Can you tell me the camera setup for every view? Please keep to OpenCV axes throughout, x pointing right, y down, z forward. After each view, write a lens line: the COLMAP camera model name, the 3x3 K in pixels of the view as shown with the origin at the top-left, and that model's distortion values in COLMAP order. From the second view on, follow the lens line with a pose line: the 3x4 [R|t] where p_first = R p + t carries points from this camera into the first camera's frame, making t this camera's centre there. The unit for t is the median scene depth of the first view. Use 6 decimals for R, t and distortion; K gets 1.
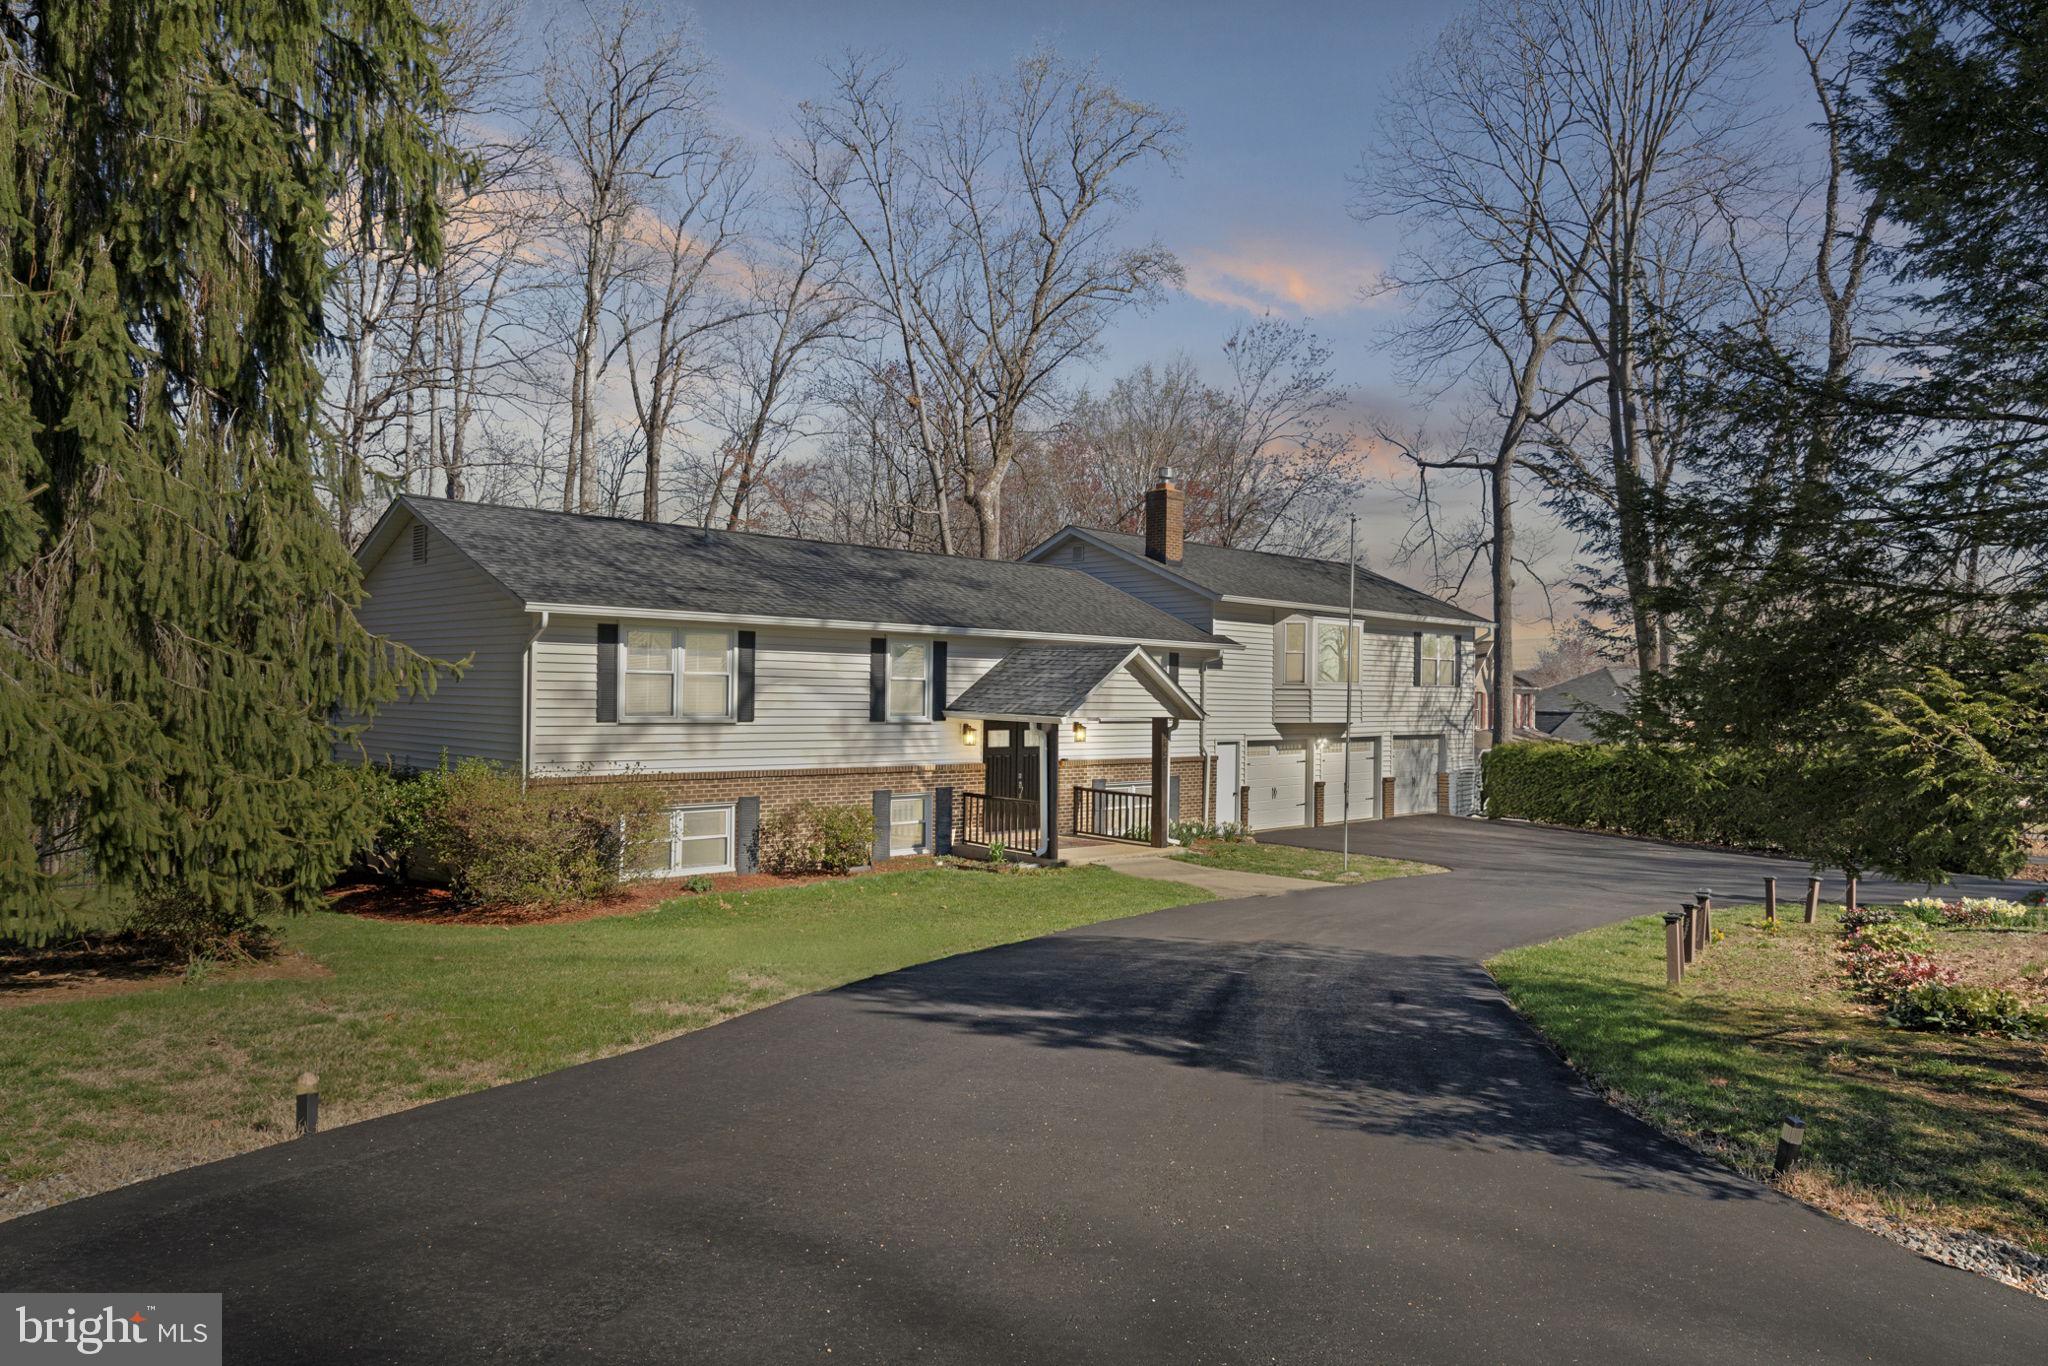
lens RADIAL K [[939.0, 0, 1020.0], [0, 939.0, 673.1], [0, 0, 1]] dist [-0.007727, 0.000480]
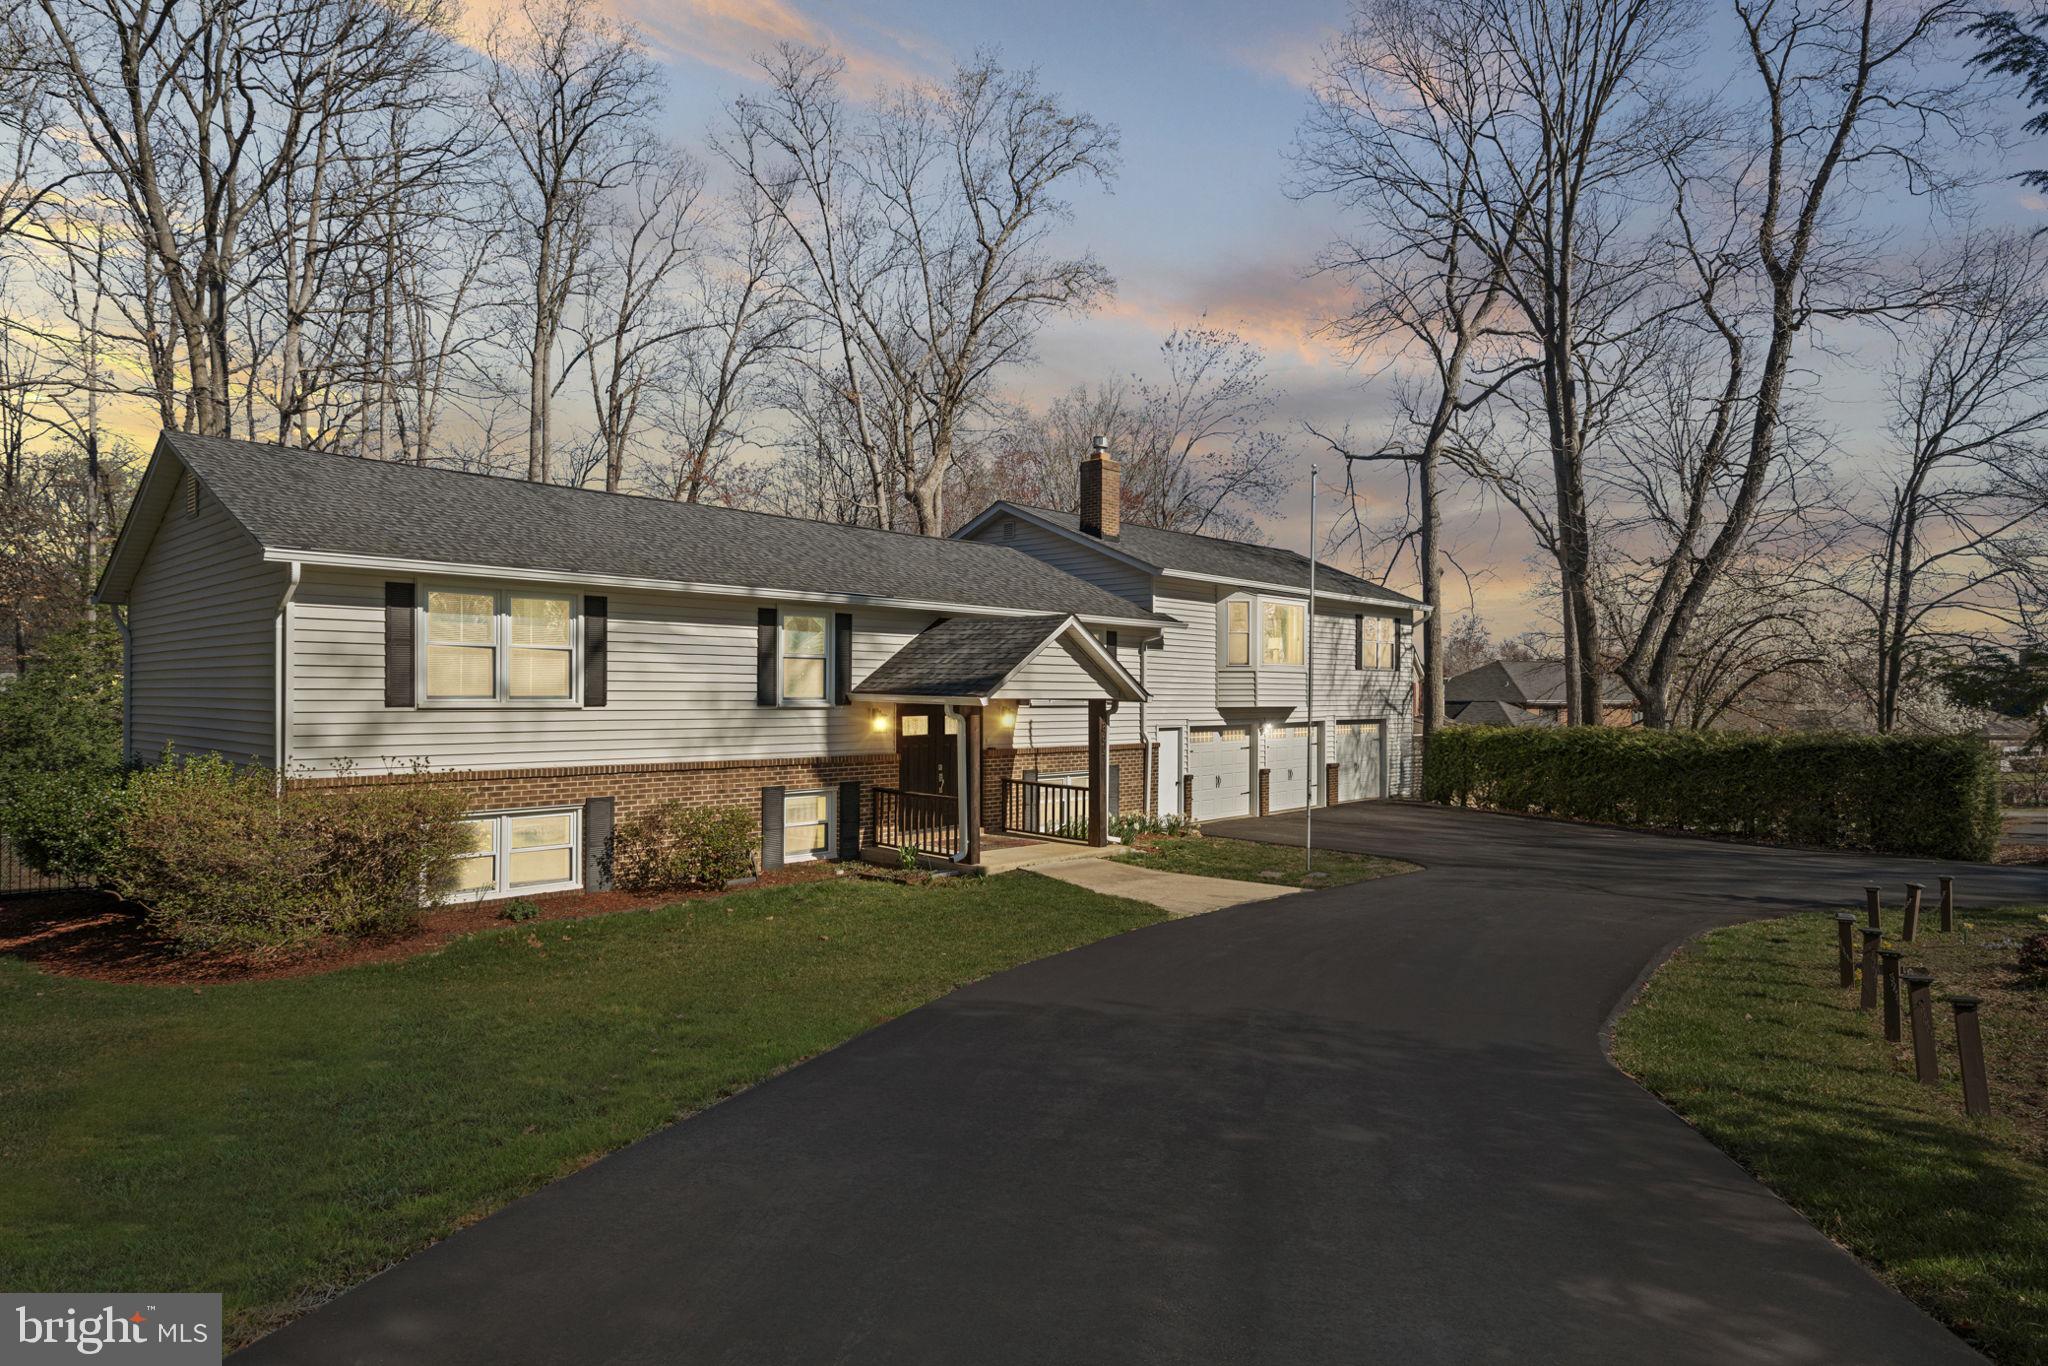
lens RADIAL K [[838.1, 0, 1008.2], [0, 838.1, 672.9], [0, 0, 1]] dist [-0.000084, 0.000083]
pose [[0.999031, -0.007945, 0.043291, 0.025603], [0.007976, 0.999968, -0.000549, 0.017965], [-0.043286, 0.000894, 0.999062, 0.174448]]
